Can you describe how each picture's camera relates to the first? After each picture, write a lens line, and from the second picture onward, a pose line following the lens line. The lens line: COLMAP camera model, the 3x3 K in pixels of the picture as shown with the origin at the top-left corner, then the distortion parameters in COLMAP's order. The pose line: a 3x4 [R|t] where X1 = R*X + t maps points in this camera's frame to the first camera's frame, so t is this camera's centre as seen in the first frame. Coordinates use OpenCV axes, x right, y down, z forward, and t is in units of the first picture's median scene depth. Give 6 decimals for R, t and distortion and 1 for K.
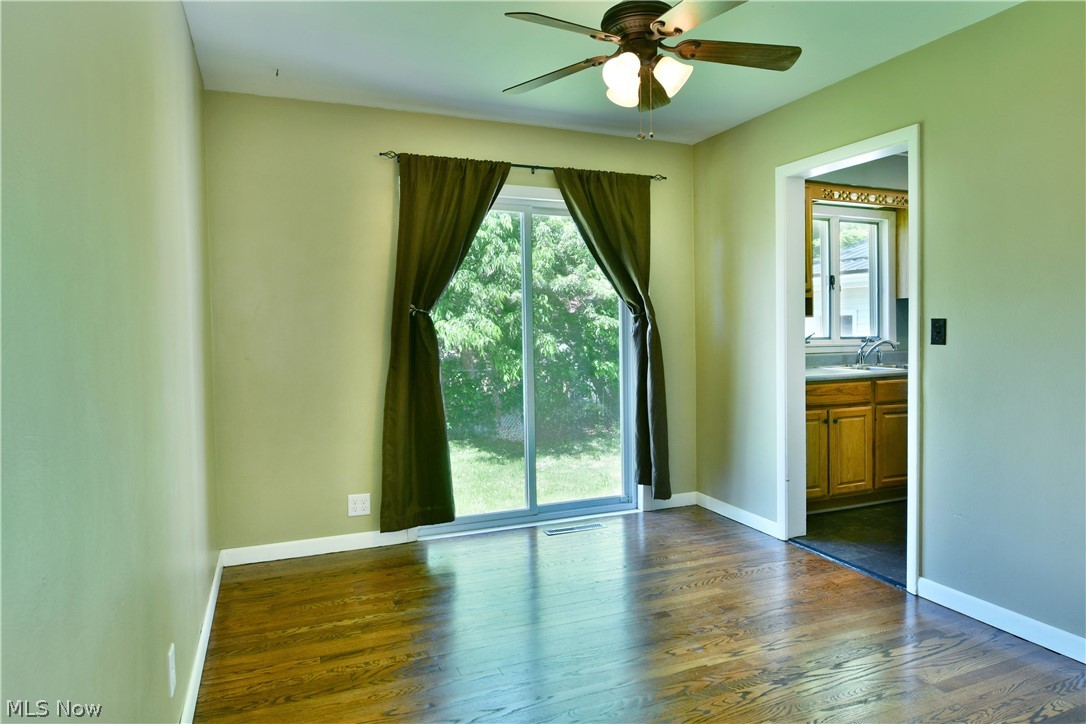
lens RADIAL K [[671.0, 0, 542.0], [0, 671.0, 330.0], [0, 0, 1]] dist [-0.011630, -0.007678]
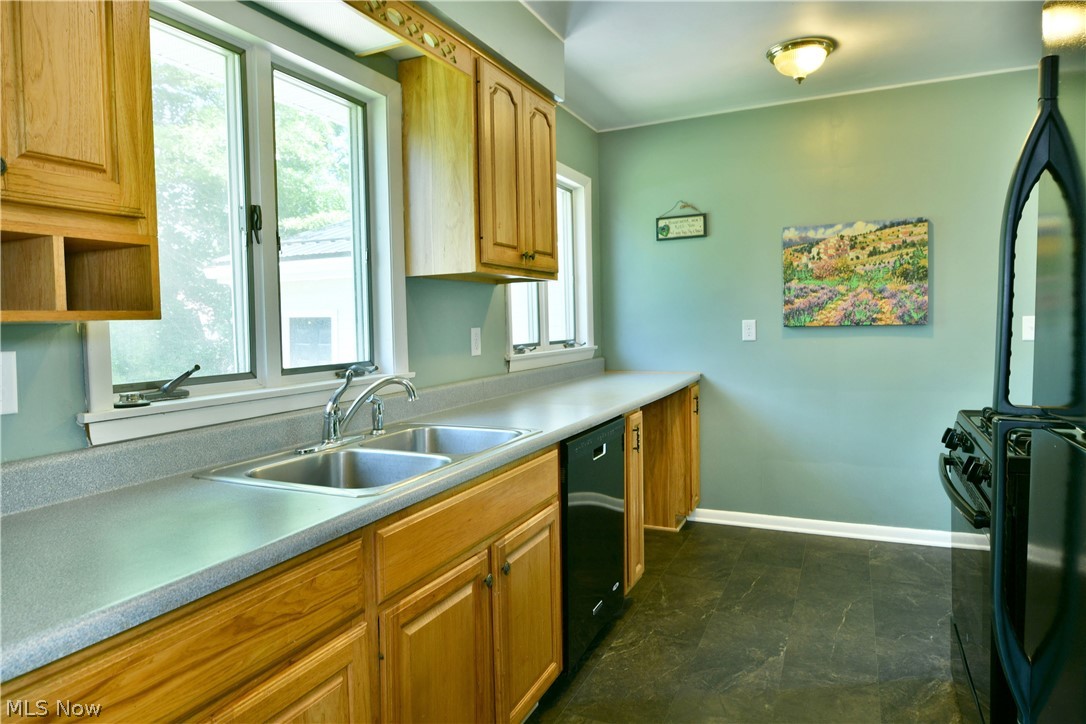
lens RADIAL K [[671.0, 0, 546.7], [0, 671.0, 356.8], [0, 0, 1]] dist [-0.011630, -0.007678]
pose [[0.742578, -0.041110, 0.668496, 0.308778], [0.016408, 0.998931, 0.043204, -0.011425], [-0.669558, -0.021114, 0.742460, 0.627550]]
